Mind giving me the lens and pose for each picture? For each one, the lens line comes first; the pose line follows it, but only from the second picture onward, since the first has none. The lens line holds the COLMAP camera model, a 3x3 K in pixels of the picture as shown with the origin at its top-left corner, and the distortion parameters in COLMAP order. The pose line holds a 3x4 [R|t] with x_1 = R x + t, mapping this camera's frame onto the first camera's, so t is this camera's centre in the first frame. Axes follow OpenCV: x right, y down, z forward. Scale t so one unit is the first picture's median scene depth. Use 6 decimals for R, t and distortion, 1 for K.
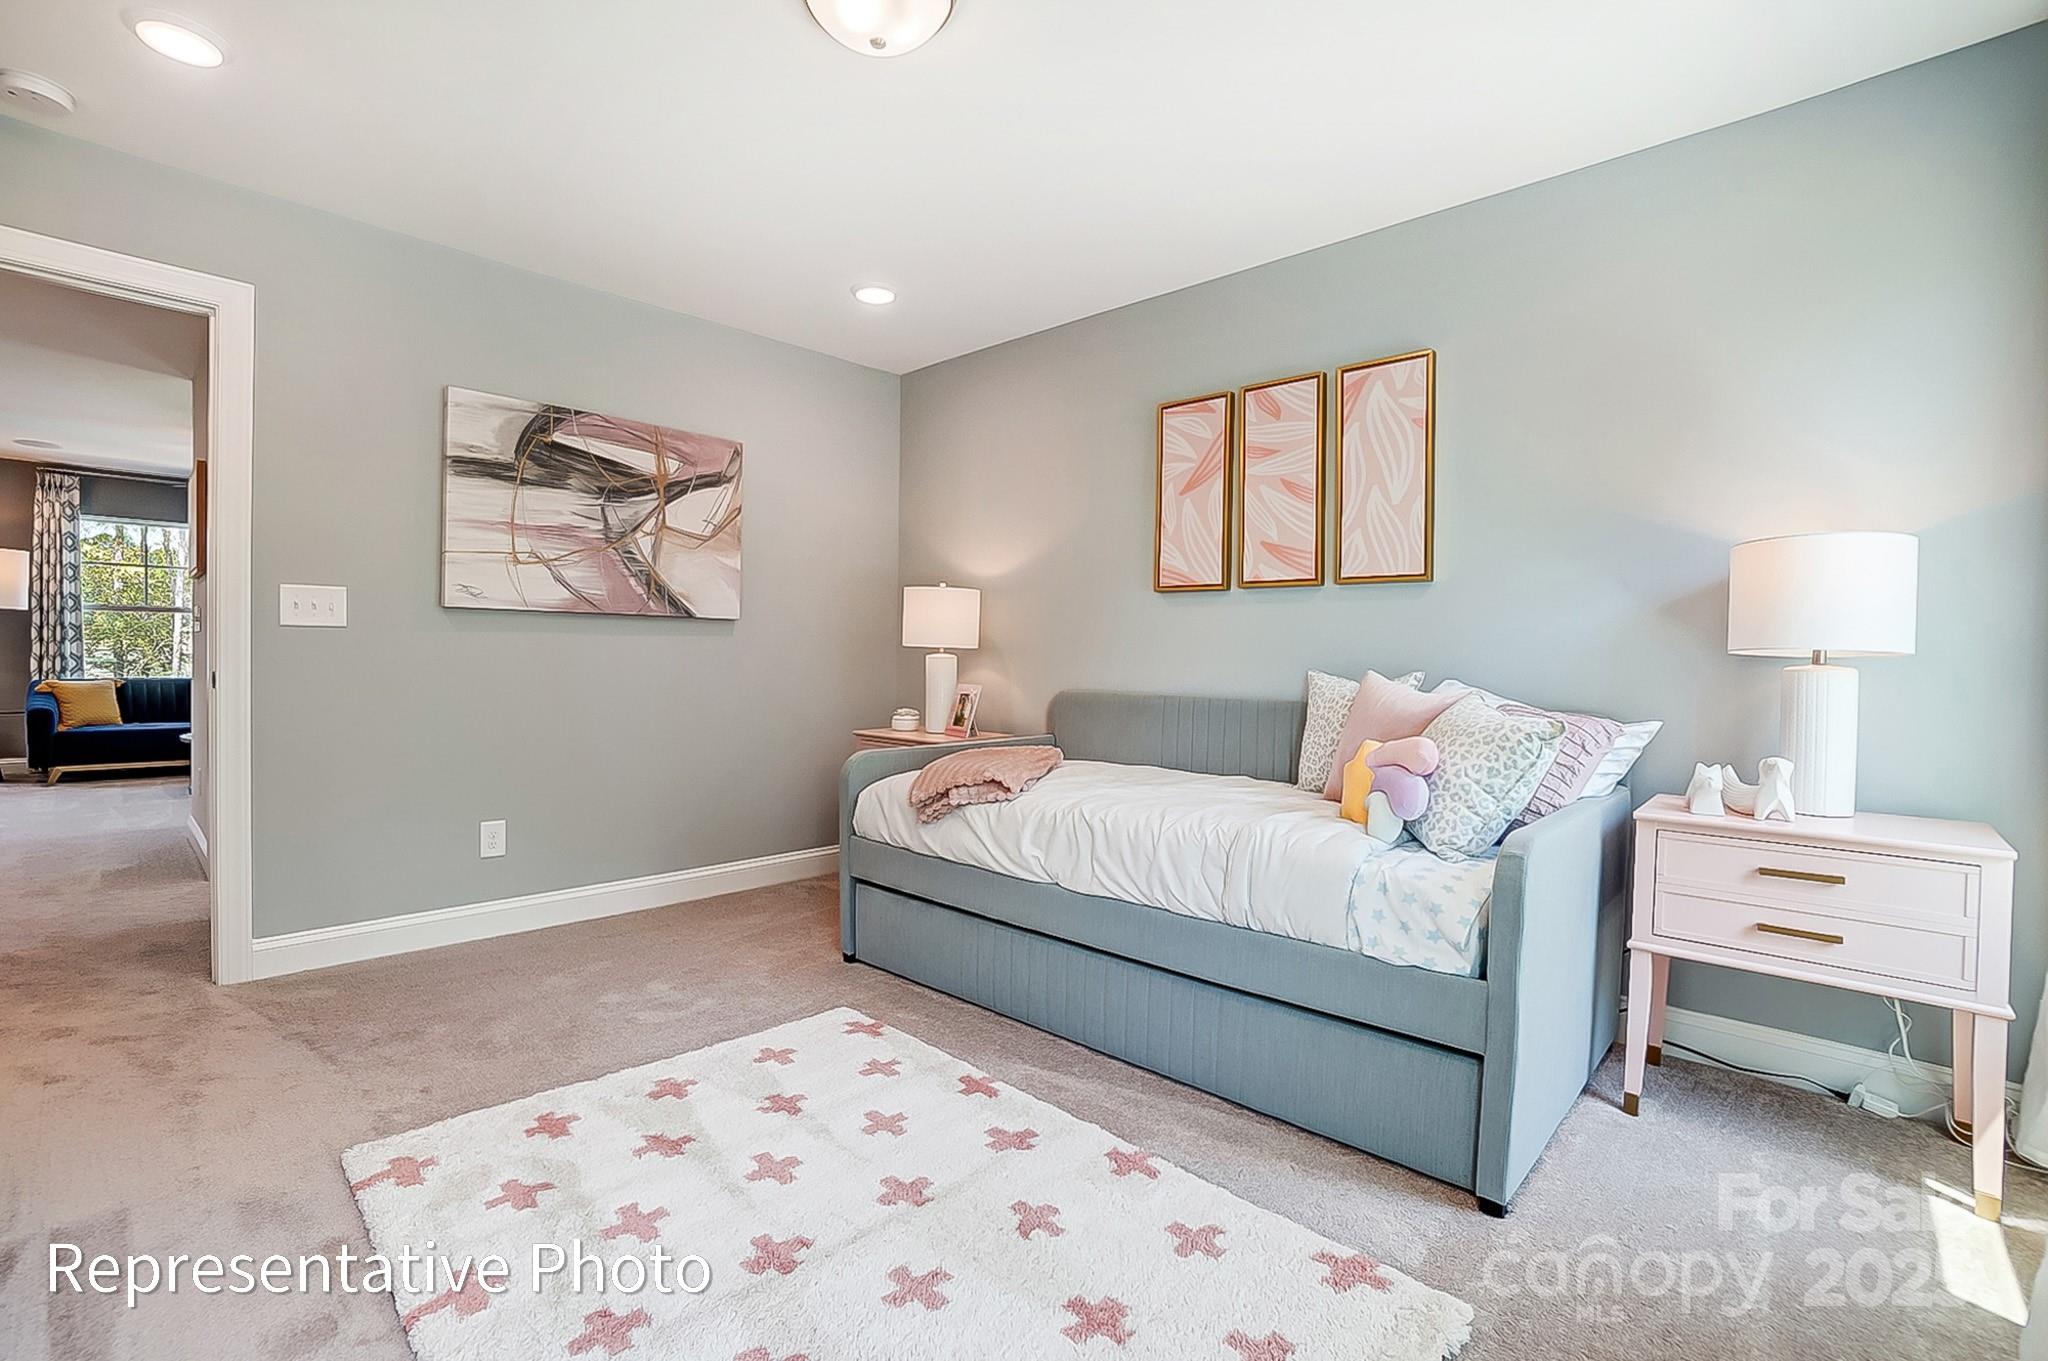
lens RADIAL K [[889.9, 0, 1035.0], [0, 889.9, 671.7], [0, 0, 1]] dist [-0.013508, 0.001217]
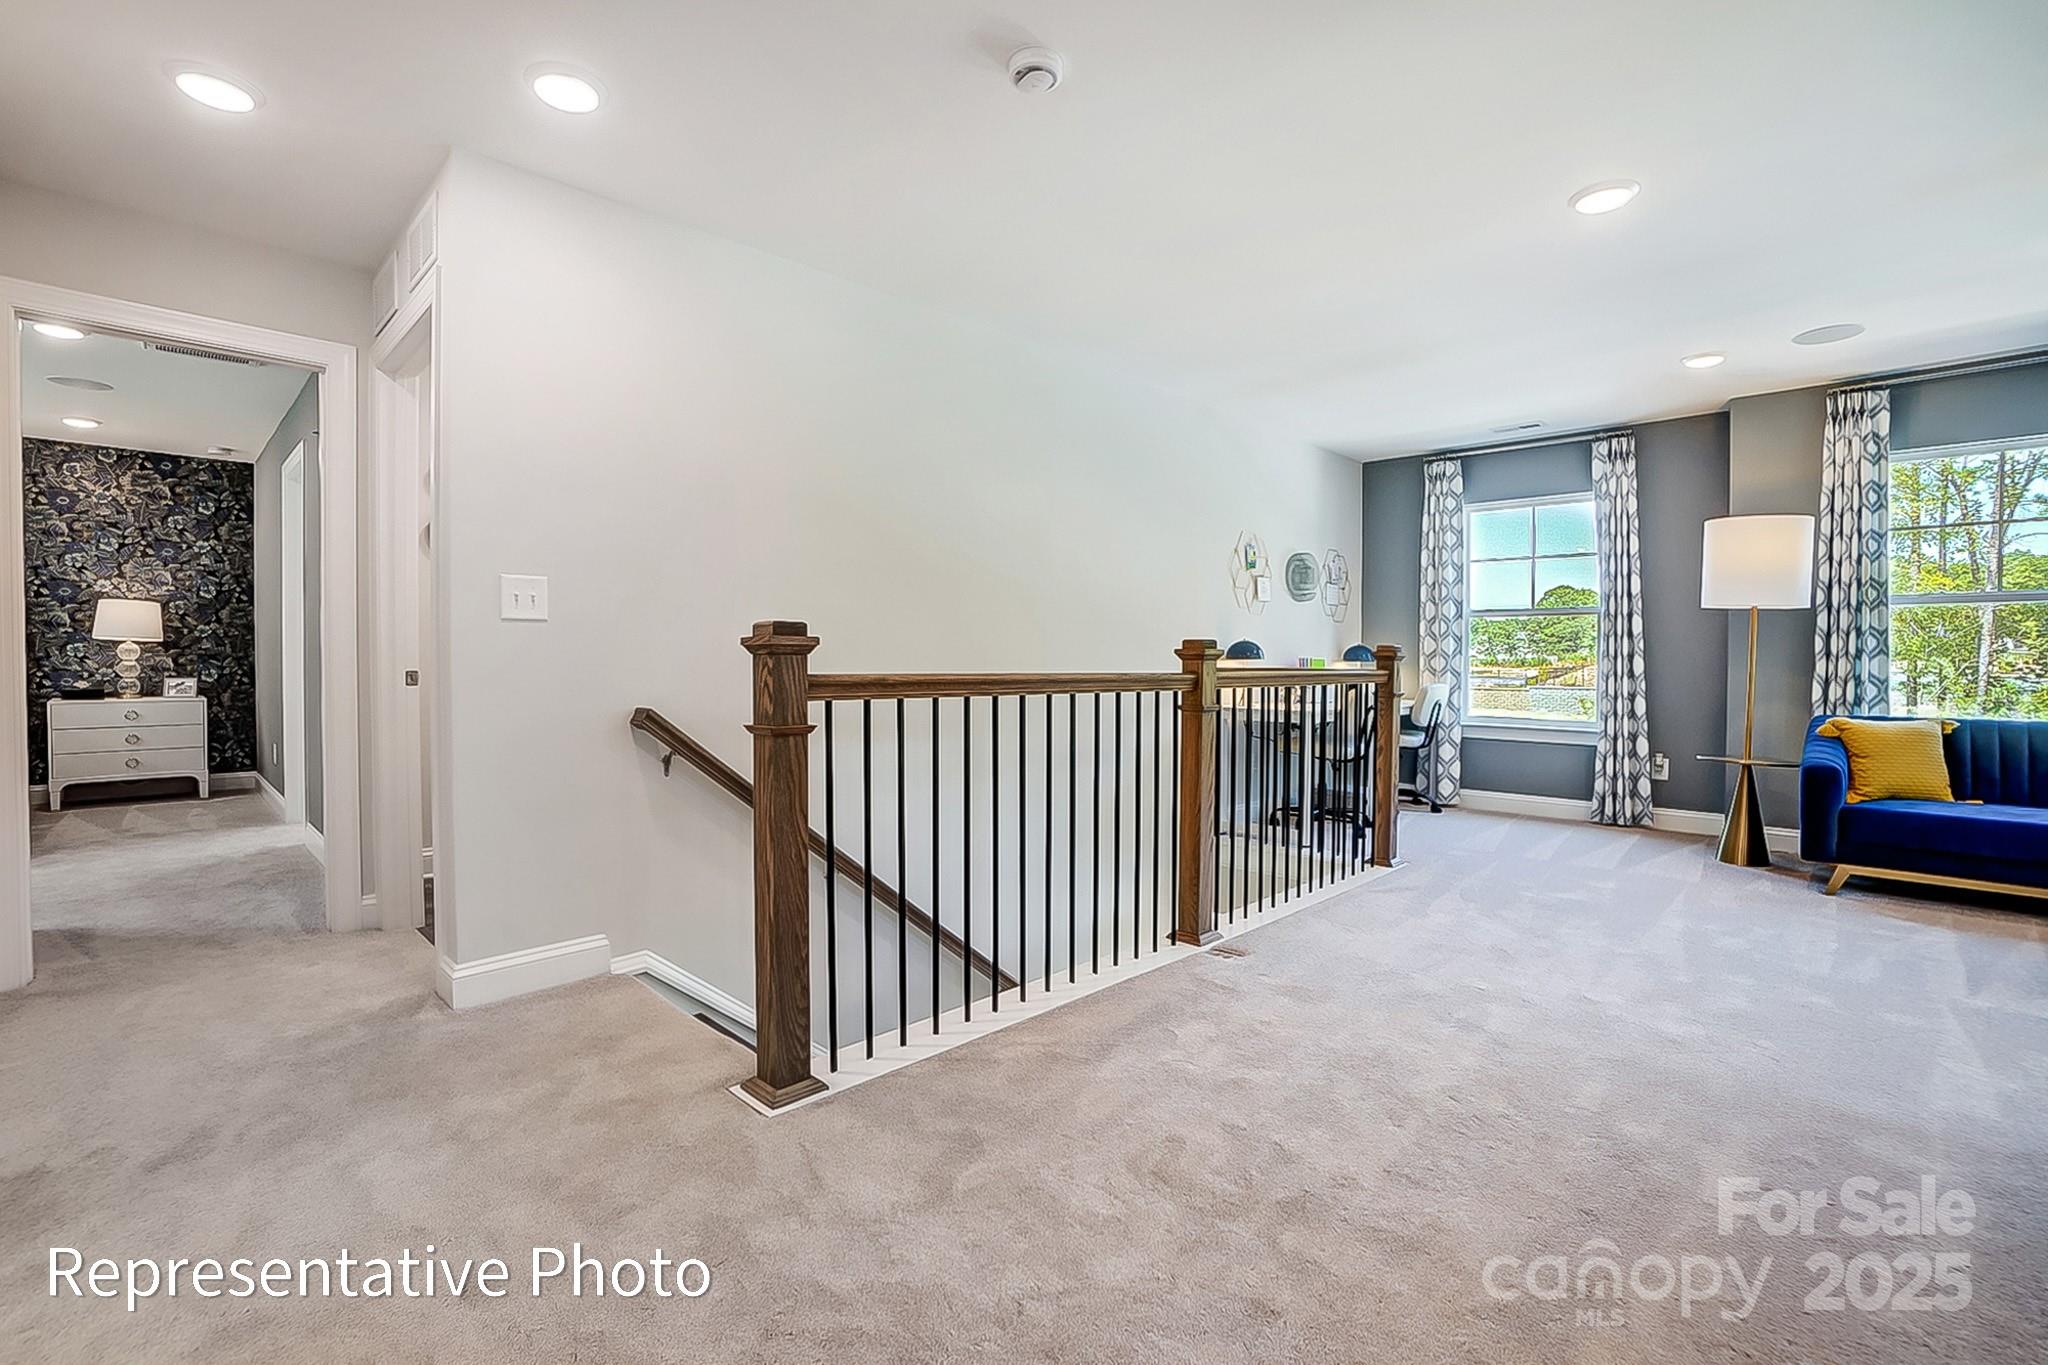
lens RADIAL K [[889.9, 0, 1027.1], [0, 889.9, 682.0], [0, 0, 1]] dist [-0.013508, 0.001217]
pose [[-0.024793, 0.007298, -0.999666, -0.466077], [-0.022419, 0.999718, 0.007855, -0.007346], [0.999441, 0.022606, -0.024623, 0.422451]]
